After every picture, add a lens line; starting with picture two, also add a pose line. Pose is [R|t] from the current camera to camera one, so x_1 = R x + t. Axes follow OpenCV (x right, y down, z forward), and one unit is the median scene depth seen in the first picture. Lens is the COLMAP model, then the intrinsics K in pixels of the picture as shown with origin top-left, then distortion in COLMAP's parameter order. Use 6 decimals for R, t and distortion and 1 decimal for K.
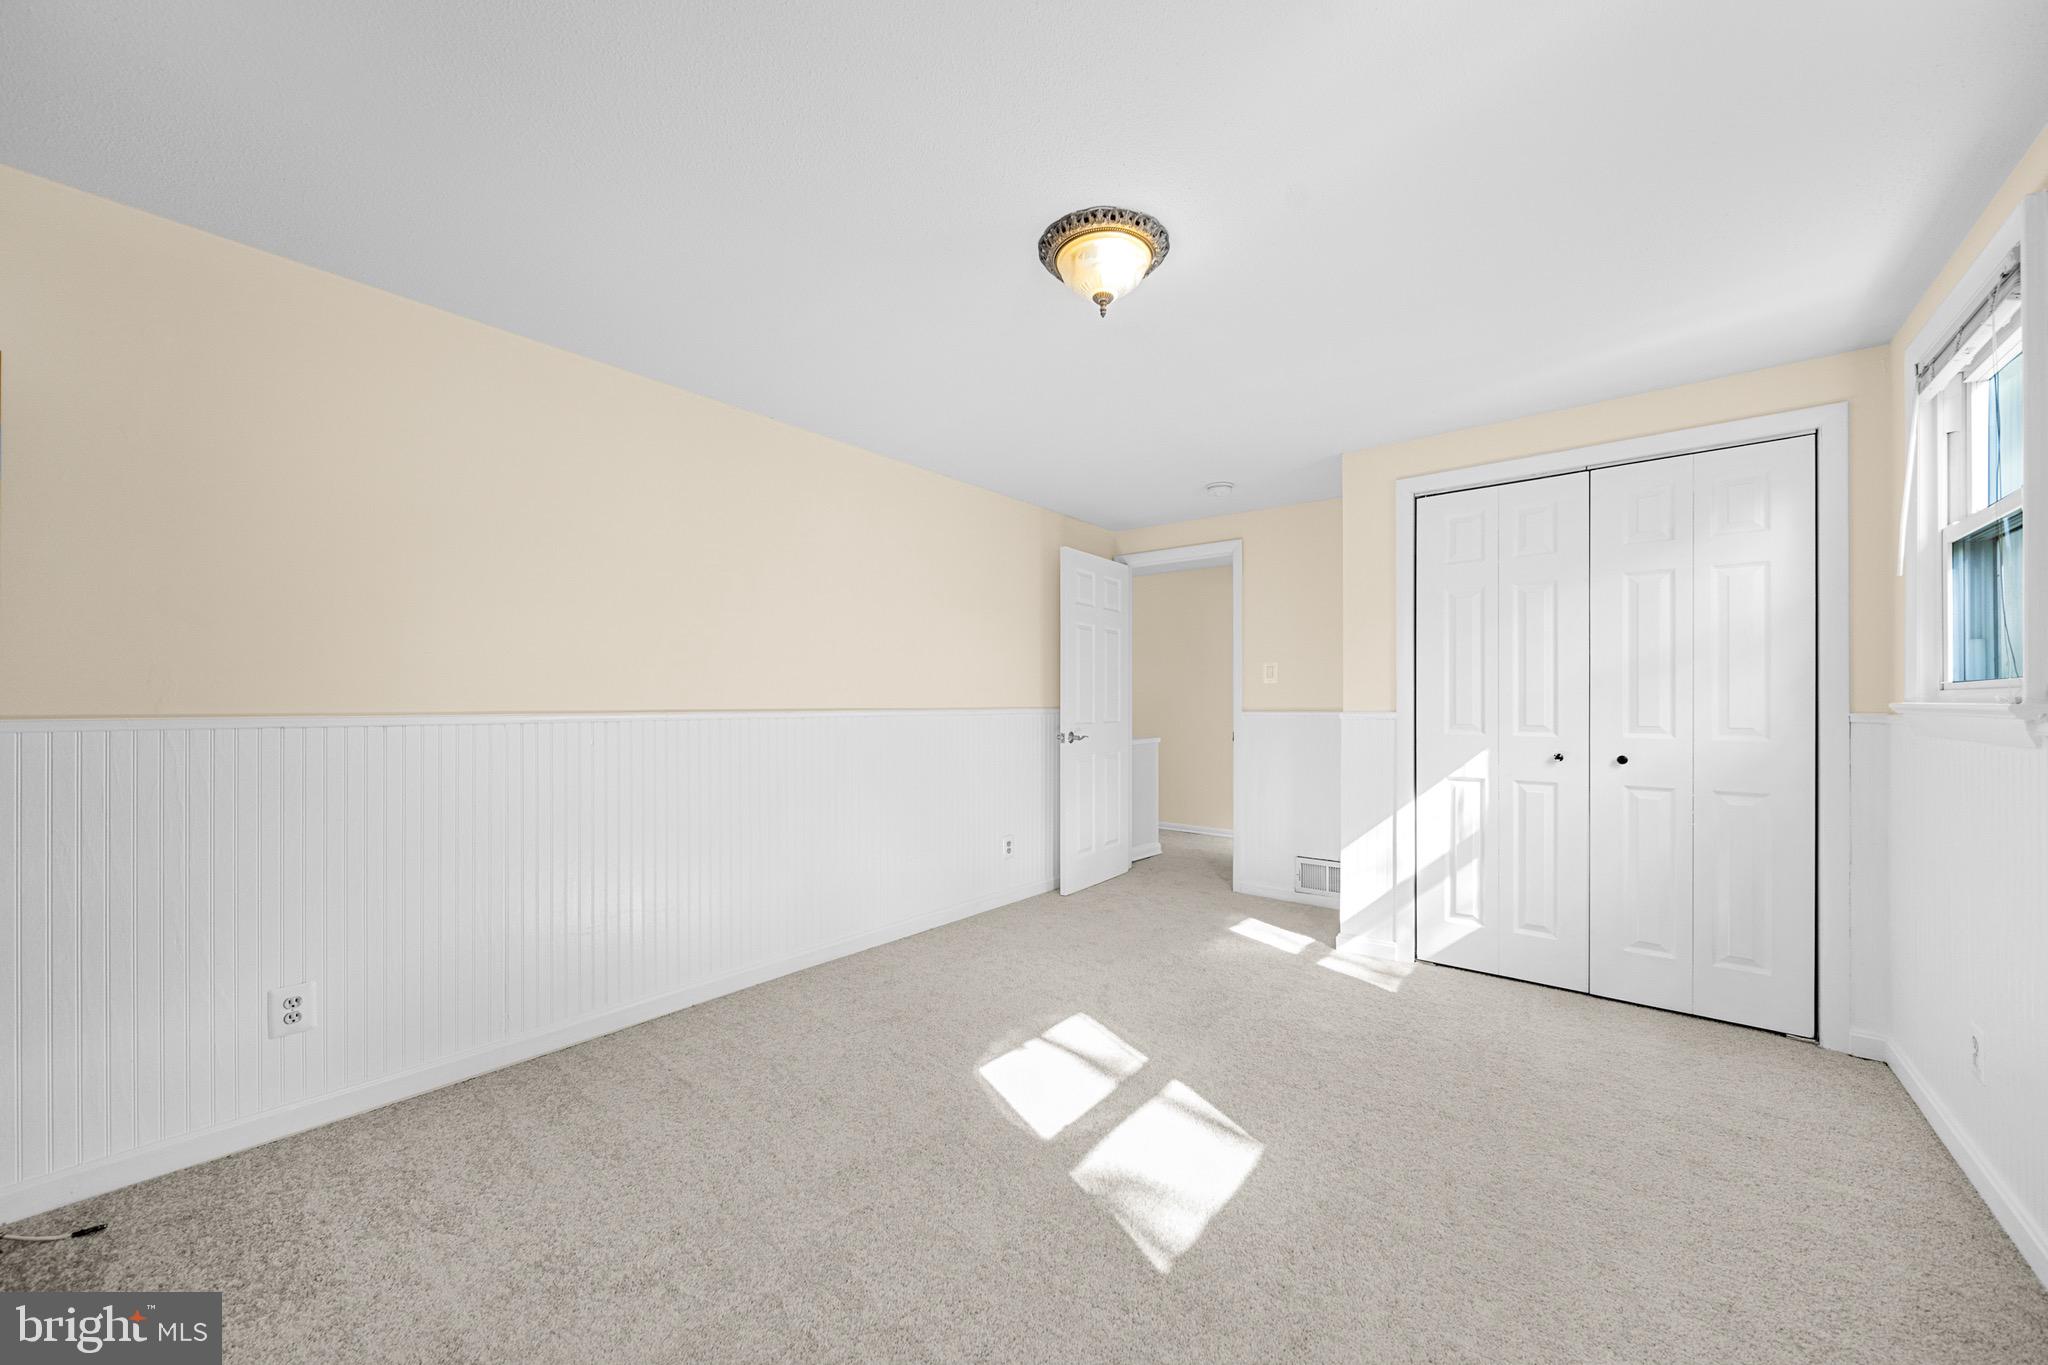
lens RADIAL K [[745.8, 0, 1035.1], [0, 745.8, 697.2], [0, 0, 1]] dist [-0.000752, -0.000247]
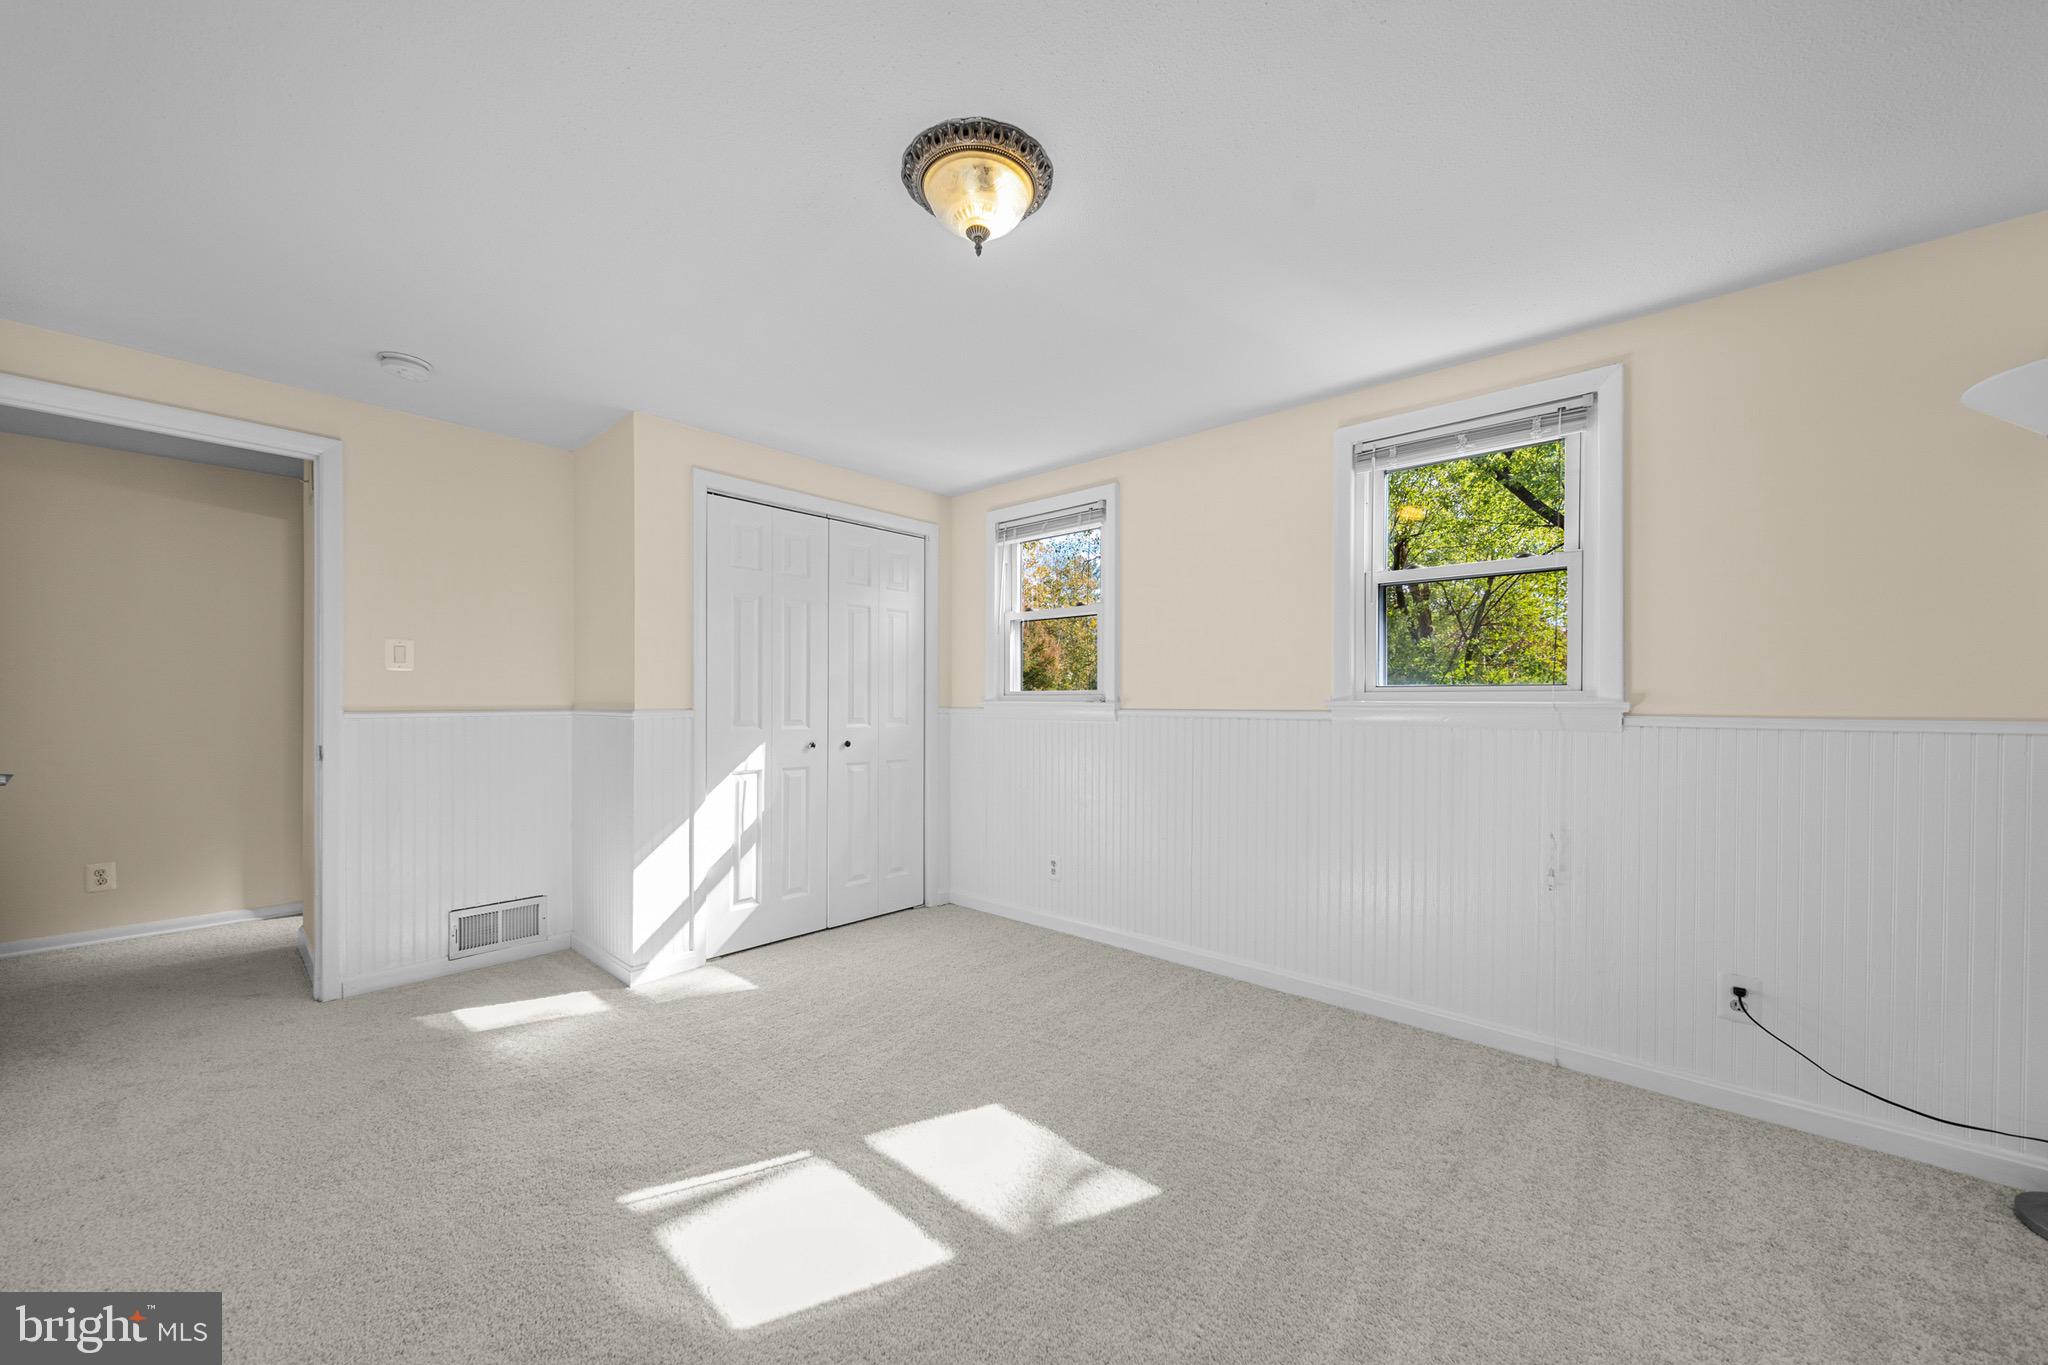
lens RADIAL K [[745.8, 0, 1034.9], [0, 745.8, 696.0], [0, 0, 1]] dist [-0.000752, -0.000247]
pose [[0.049825, 0.003978, 0.998750, -0.481414], [-0.012886, 0.999911, -0.003340, -0.001413], [-0.998675, -0.012704, 0.049872, 0.546607]]
